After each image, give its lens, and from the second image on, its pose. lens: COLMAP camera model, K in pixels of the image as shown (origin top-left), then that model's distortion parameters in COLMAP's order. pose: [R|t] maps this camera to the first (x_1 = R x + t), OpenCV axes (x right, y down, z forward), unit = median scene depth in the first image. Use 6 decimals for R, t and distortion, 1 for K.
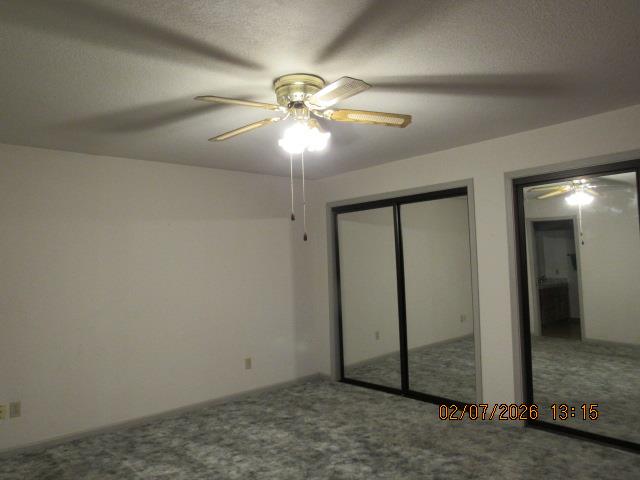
lens RADIAL K [[457.3, 0, 324.6], [0, 457.3, 238.3], [0, 0, 1]] dist [-0.028006, 0.007679]
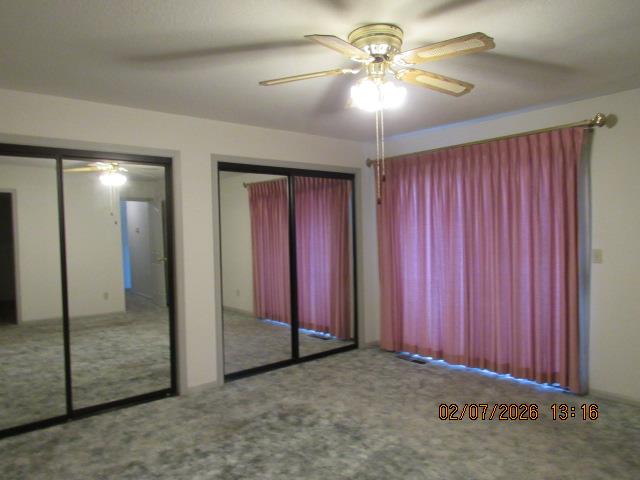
lens RADIAL K [[457.3, 0, 318.5], [0, 457.3, 243.1], [0, 0, 1]] dist [-0.028006, 0.007679]
pose [[0.027457, -0.004869, 0.999611, -0.624942], [-0.039726, 0.999193, 0.005958, 0.044080], [-0.998833, -0.039874, 0.027241, 0.675838]]
